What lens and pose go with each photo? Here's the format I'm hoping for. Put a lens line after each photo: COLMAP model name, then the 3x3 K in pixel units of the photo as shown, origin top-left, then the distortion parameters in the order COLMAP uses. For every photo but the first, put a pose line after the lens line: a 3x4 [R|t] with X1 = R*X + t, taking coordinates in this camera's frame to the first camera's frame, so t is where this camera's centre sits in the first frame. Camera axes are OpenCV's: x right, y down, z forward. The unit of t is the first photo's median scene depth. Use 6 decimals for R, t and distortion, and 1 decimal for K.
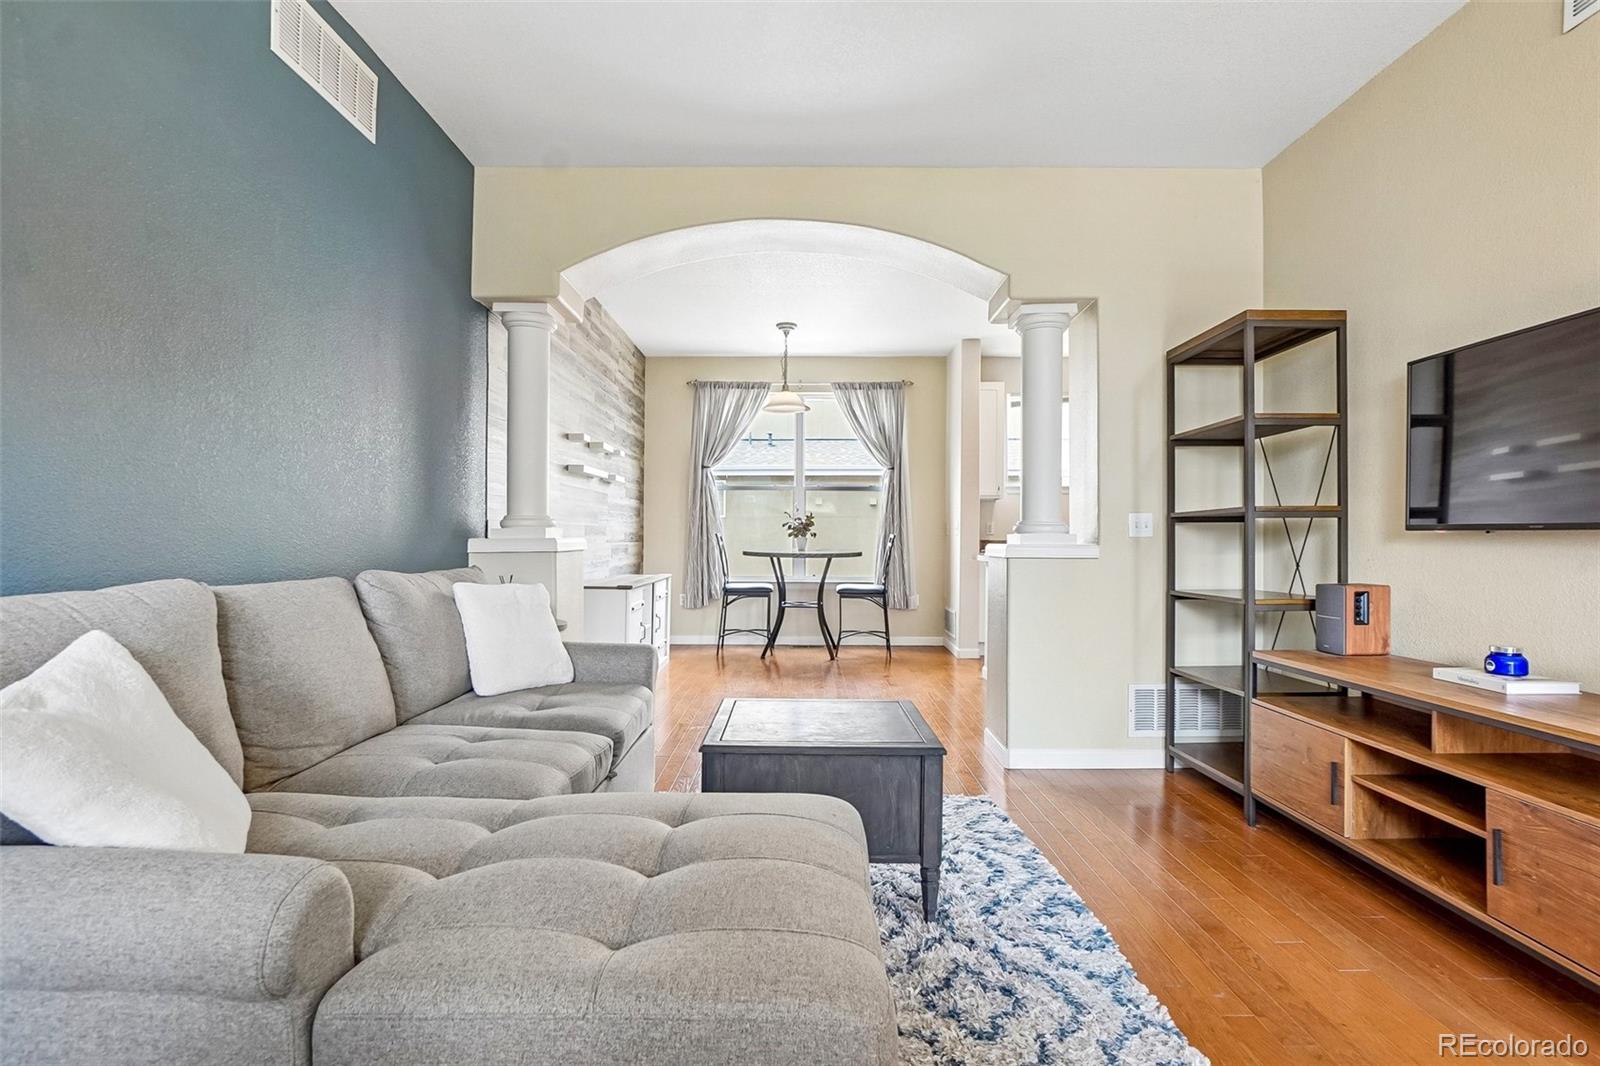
lens RADIAL K [[795.2, 0, 778.9], [0, 795.2, 524.1], [0, 0, 1]] dist [-0.036012, 0.000136]
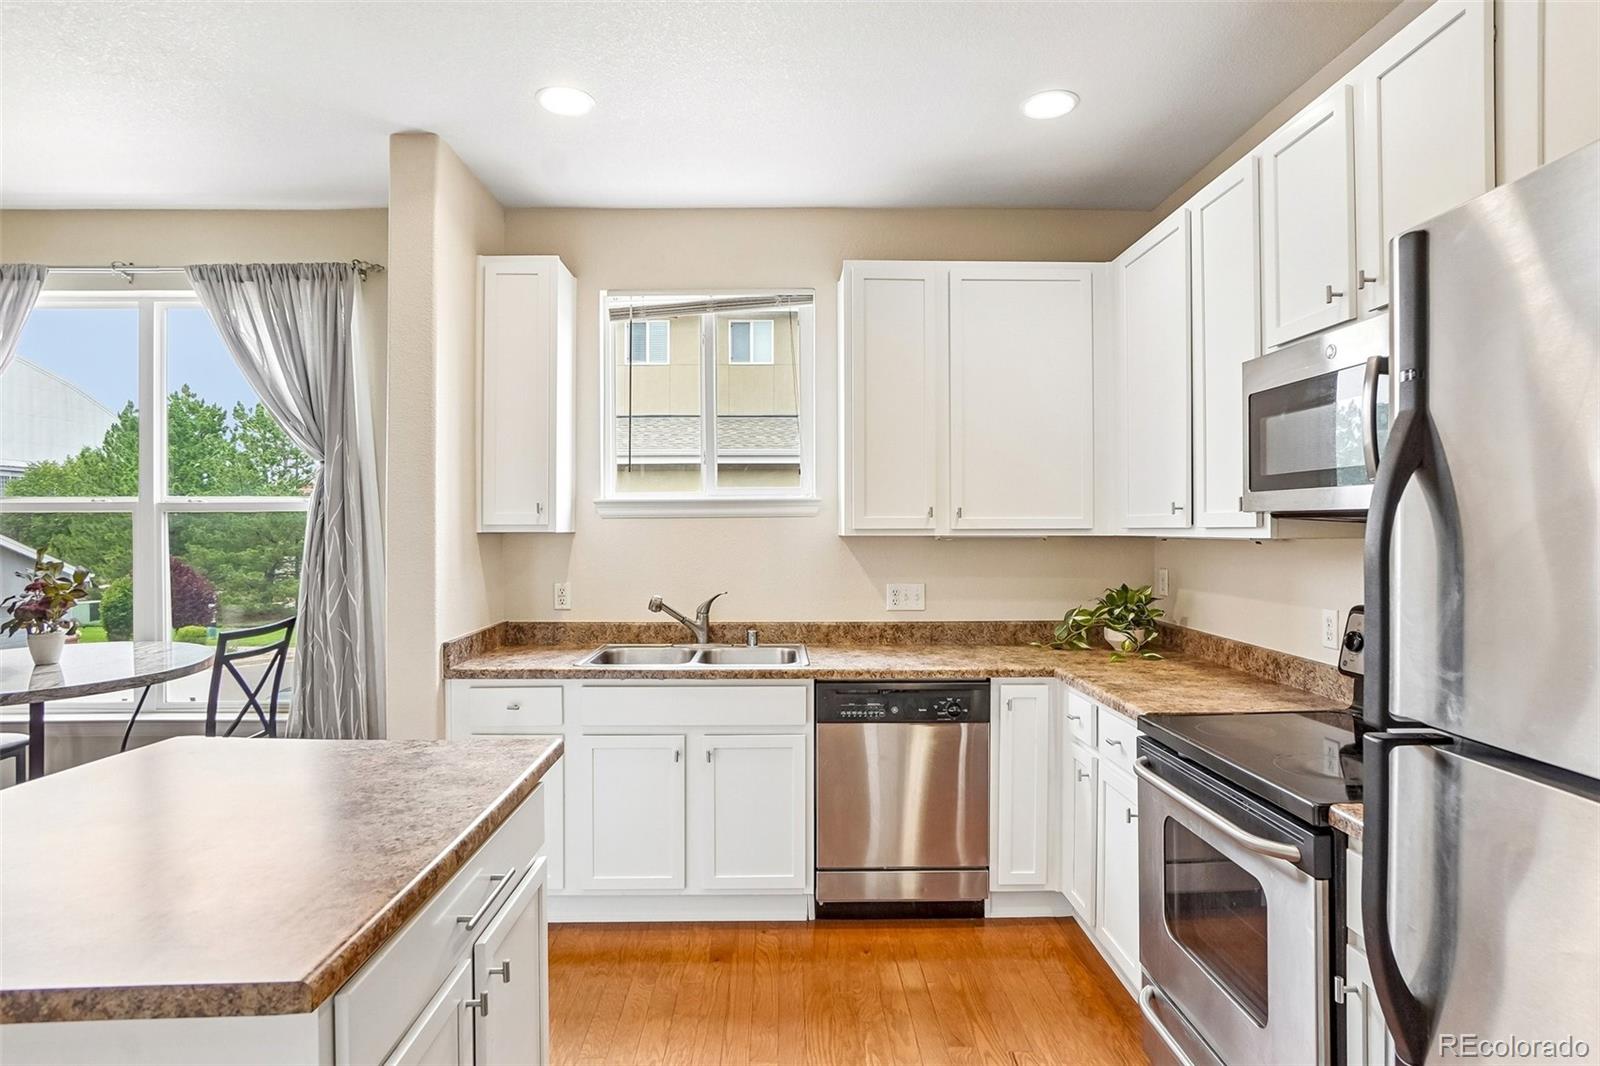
lens RADIAL K [[855.5, 0, 800.0], [0, 855.5, 533.0], [0, 0, 1]] dist [-0.037012, 0.002093]
pose [[0.998857, -0.006868, 0.047295, 0.415516], [0.005807, 0.999730, 0.022518, -0.042416], [-0.047437, -0.022218, 0.998627, 0.563323]]
